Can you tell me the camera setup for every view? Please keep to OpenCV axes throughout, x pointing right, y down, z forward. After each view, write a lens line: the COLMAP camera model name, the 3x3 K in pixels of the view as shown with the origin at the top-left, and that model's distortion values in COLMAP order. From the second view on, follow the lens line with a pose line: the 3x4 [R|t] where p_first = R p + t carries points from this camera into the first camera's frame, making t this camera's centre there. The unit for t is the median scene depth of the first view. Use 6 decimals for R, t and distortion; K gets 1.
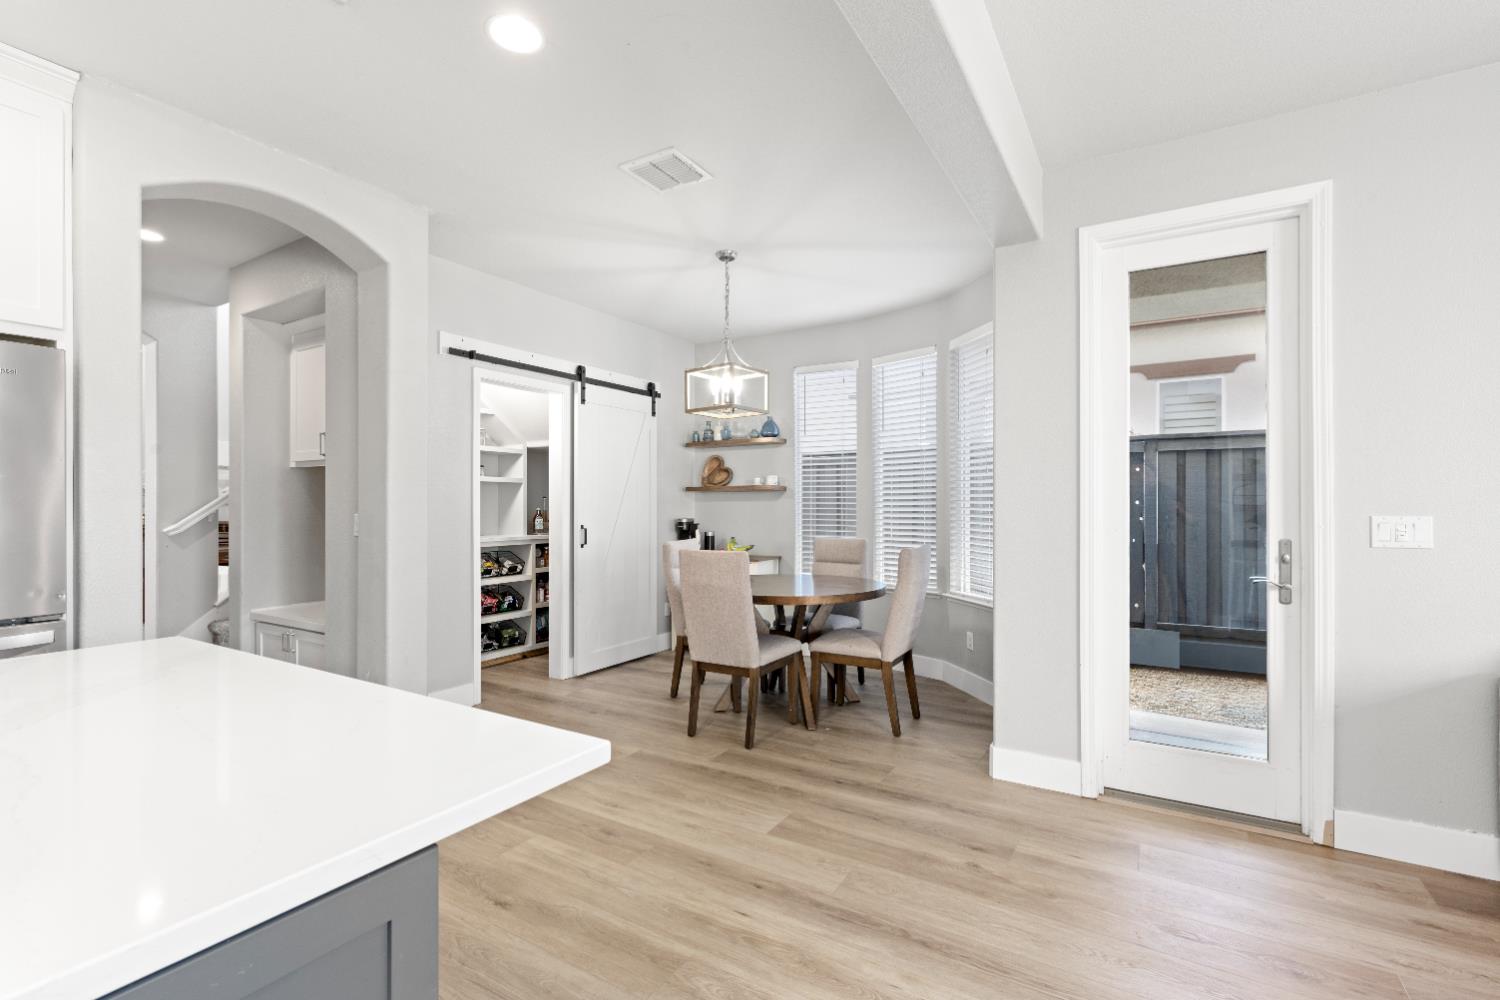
lens RADIAL K [[682.6, 0, 754.8], [0, 682.6, 505.2], [0, 0, 1]] dist [0.000553, -0.000013]
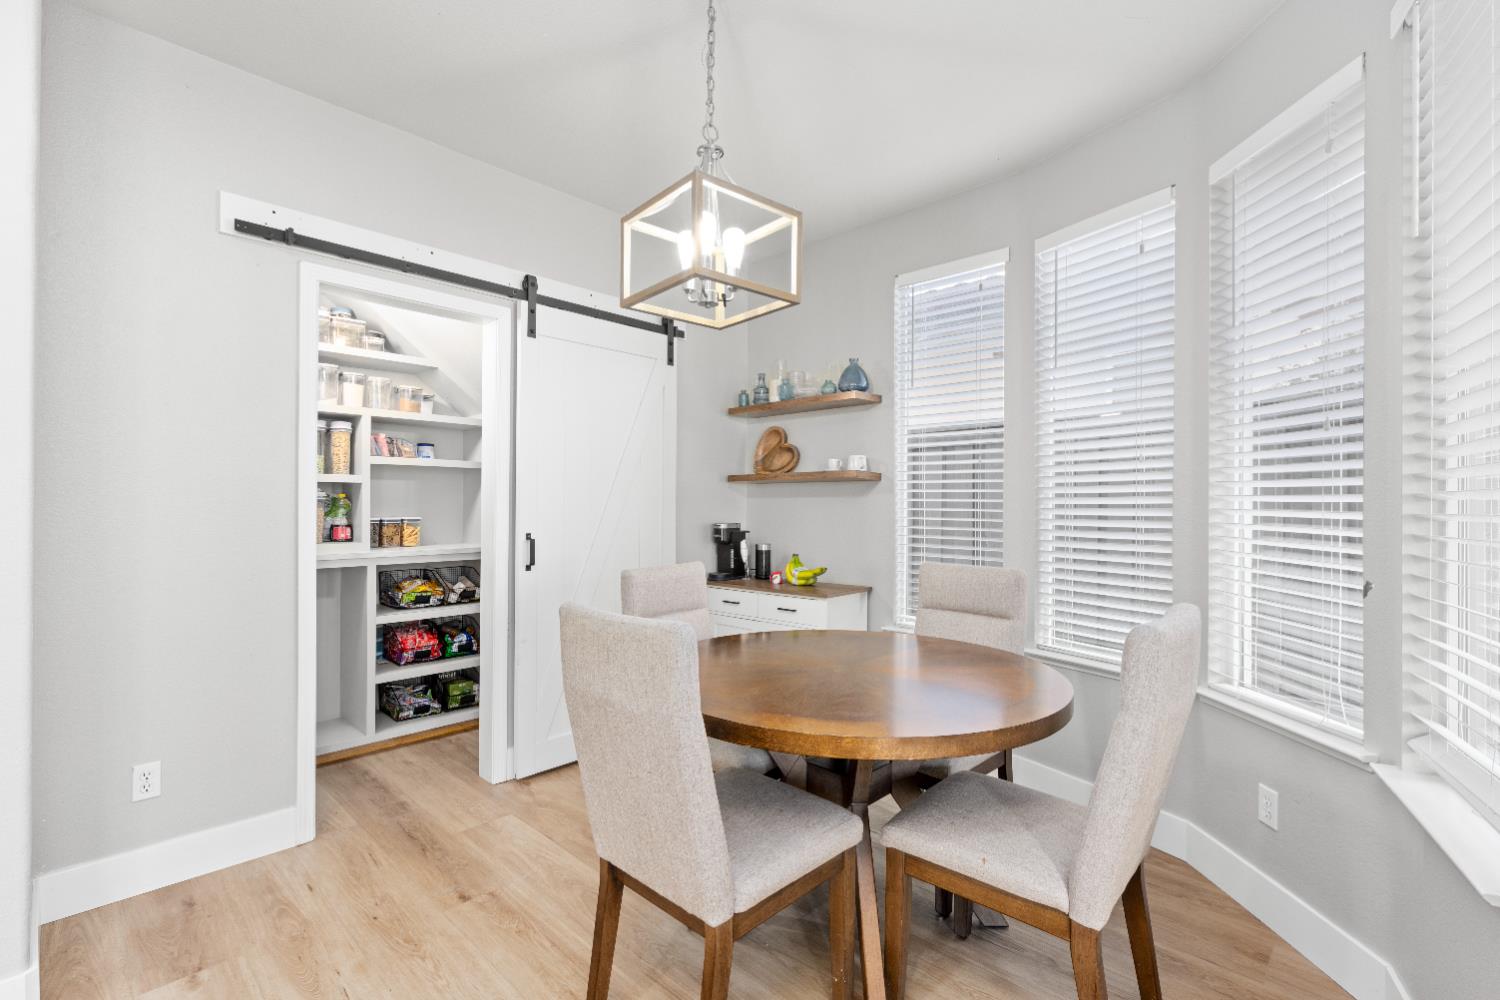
lens RADIAL K [[659.8, 0, 741.8], [0, 659.8, 504.9], [0, 0, 1]] dist [-0.003302, -0.000182]
pose [[0.973631, 0.006656, -0.228032, 0.060473], [-0.006391, 0.999978, 0.001902, 0.000635], [0.228039, -0.000395, 0.973652, 0.403078]]
